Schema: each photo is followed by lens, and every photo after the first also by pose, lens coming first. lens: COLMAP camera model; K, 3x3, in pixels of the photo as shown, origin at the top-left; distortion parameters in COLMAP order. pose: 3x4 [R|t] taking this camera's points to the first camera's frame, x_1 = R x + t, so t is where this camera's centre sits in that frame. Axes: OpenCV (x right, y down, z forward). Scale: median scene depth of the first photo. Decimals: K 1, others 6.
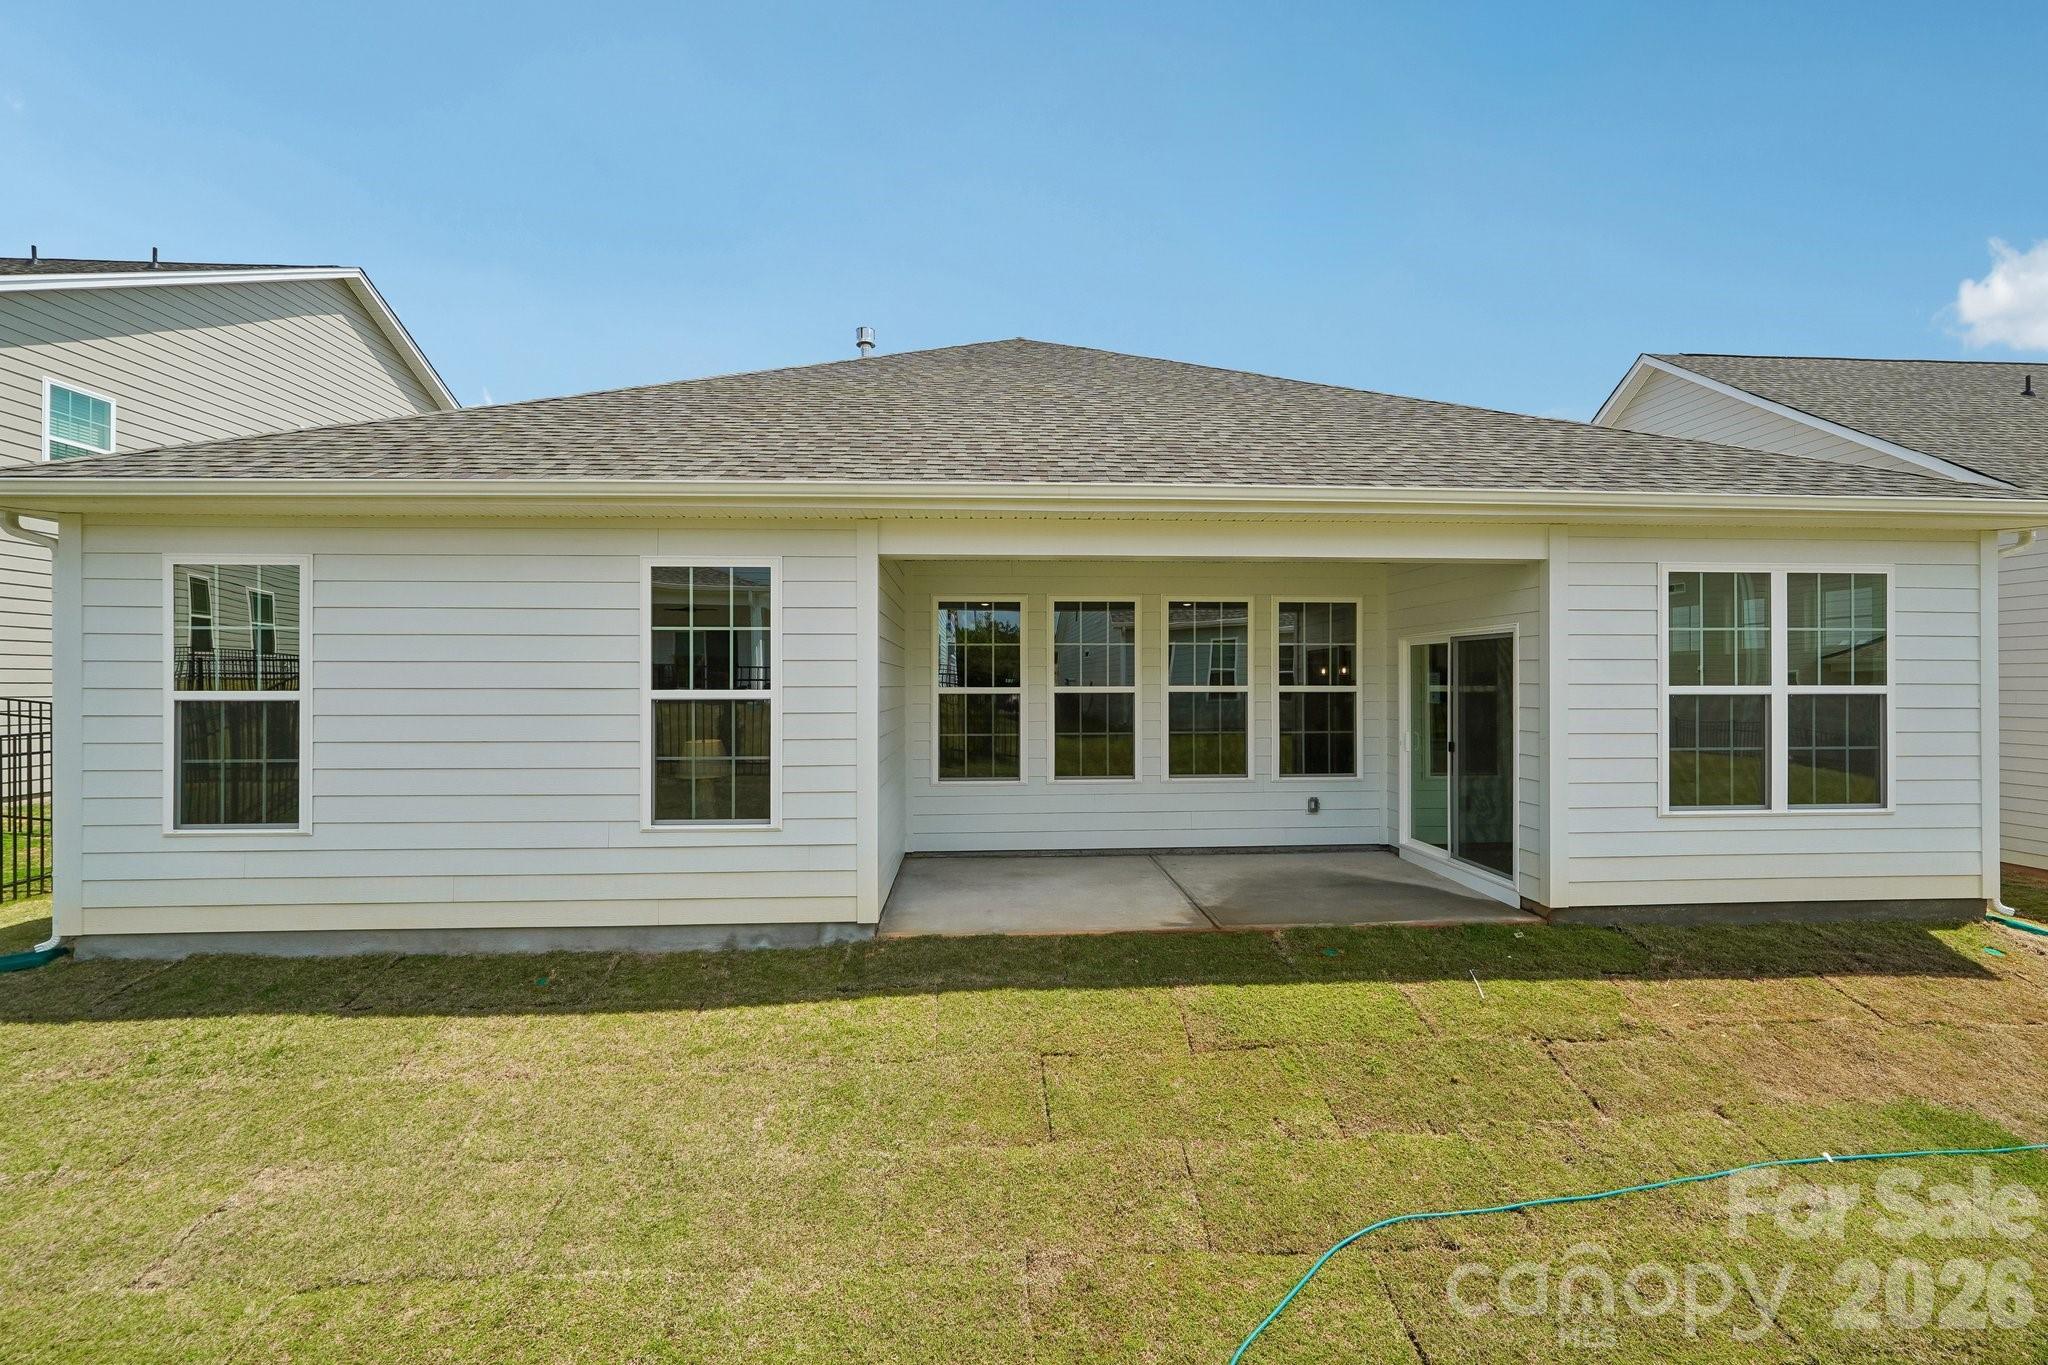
lens RADIAL K [[789.9, 0, 1024.5], [0, 789.9, 676.7], [0, 0, 1]] dist [-0.001986, 0.000235]
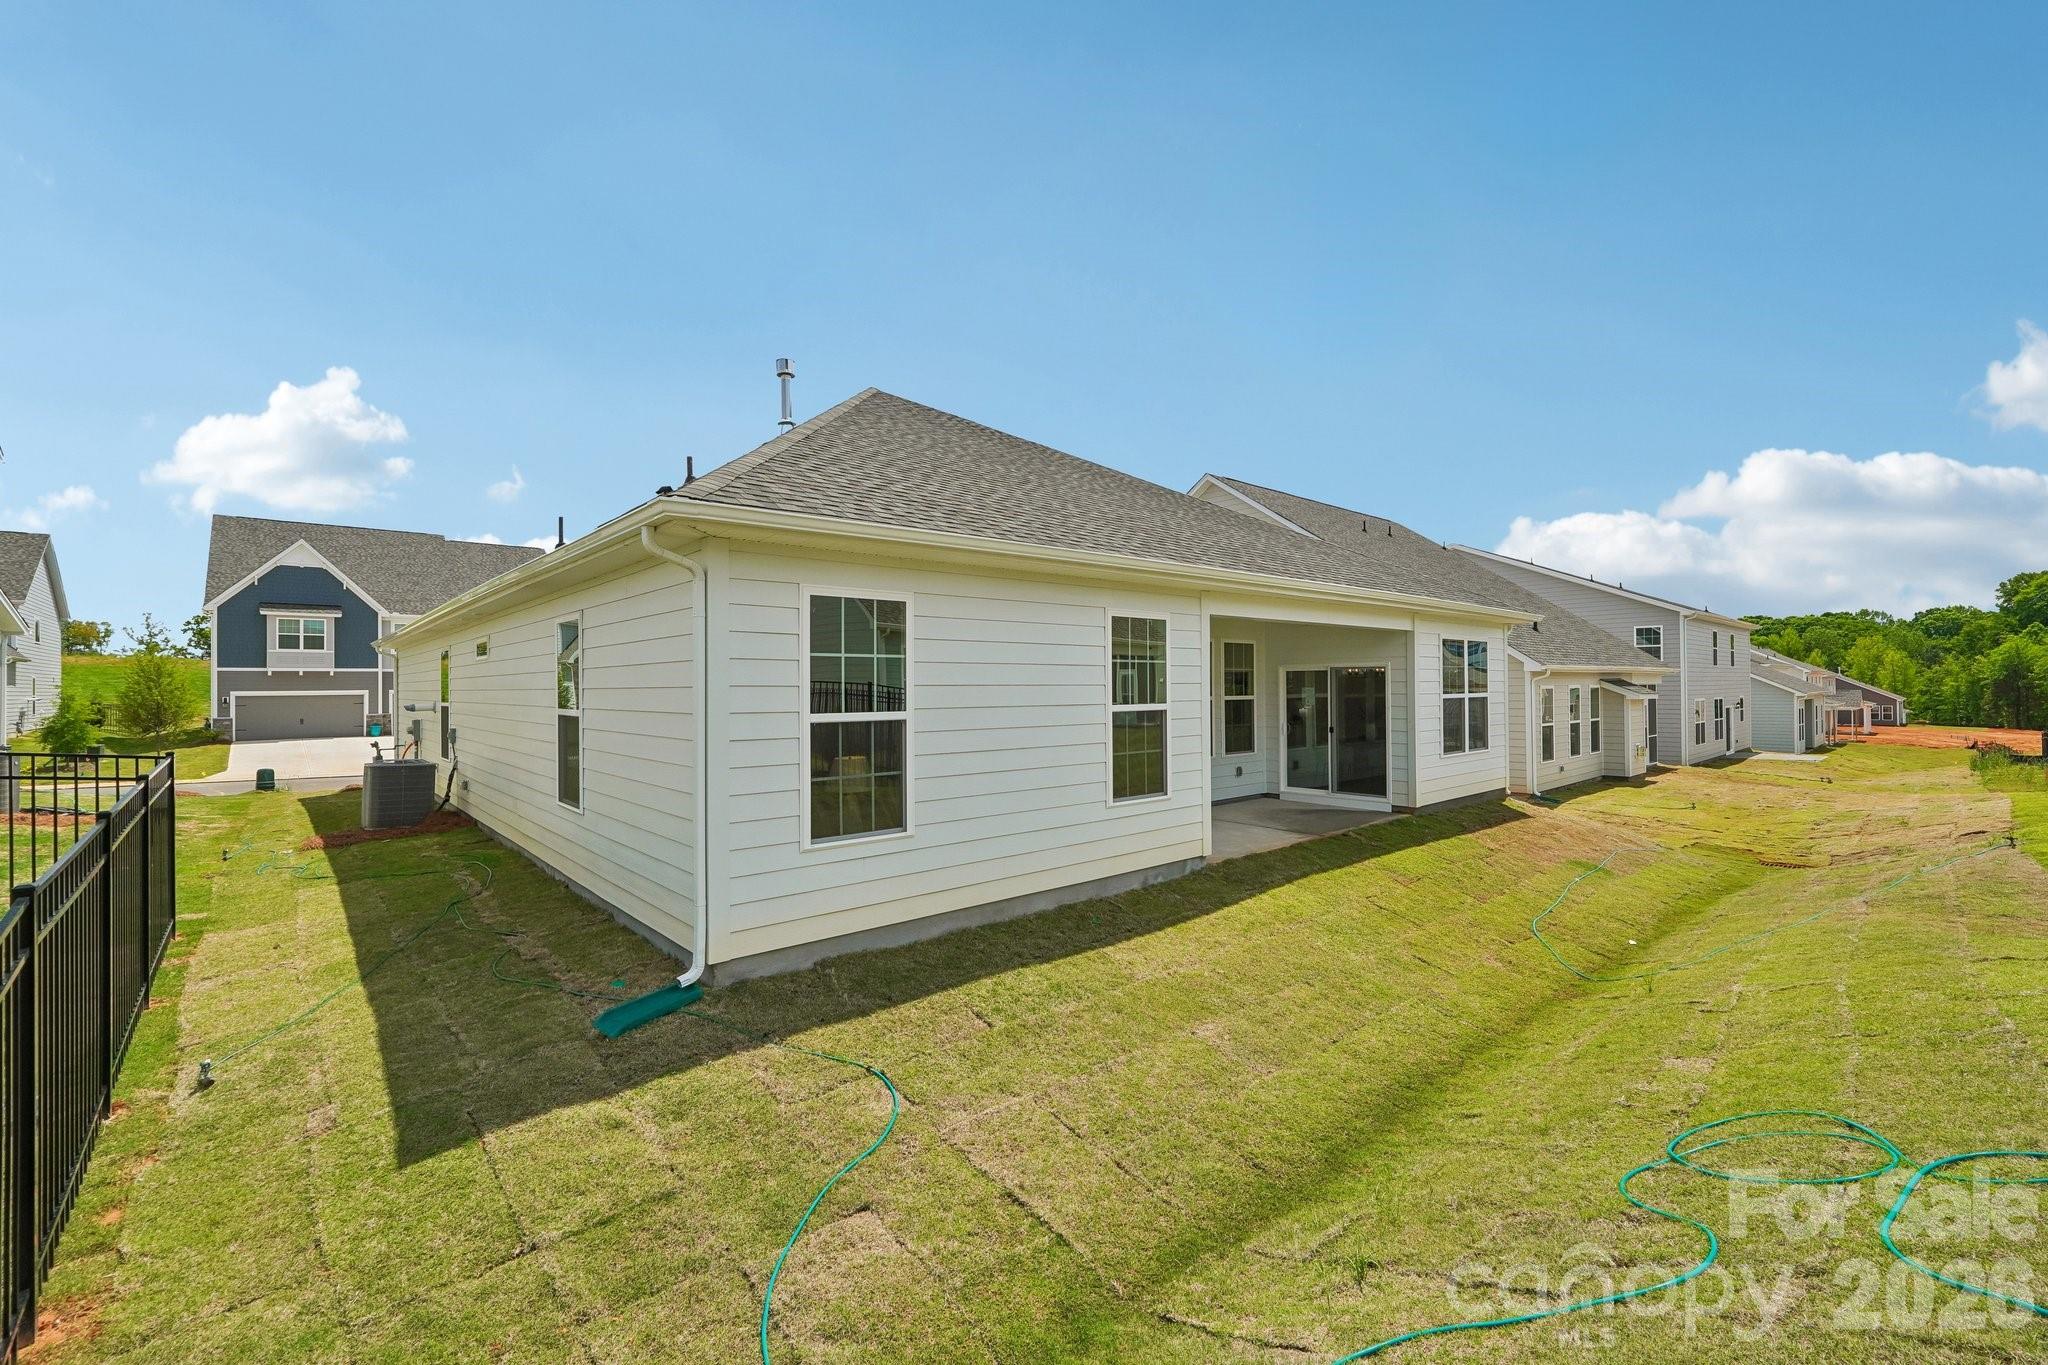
lens RADIAL K [[897.9, 0, 984.5], [0, 897.9, 671.0], [0, 0, 1]] dist [-0.012017, 0.002572]
pose [[0.786594, 0.002821, 0.617465, -1.541519], [0.020943, 0.999292, -0.031245, 0.002747], [-0.617116, 0.037508, 0.785978, -0.101515]]
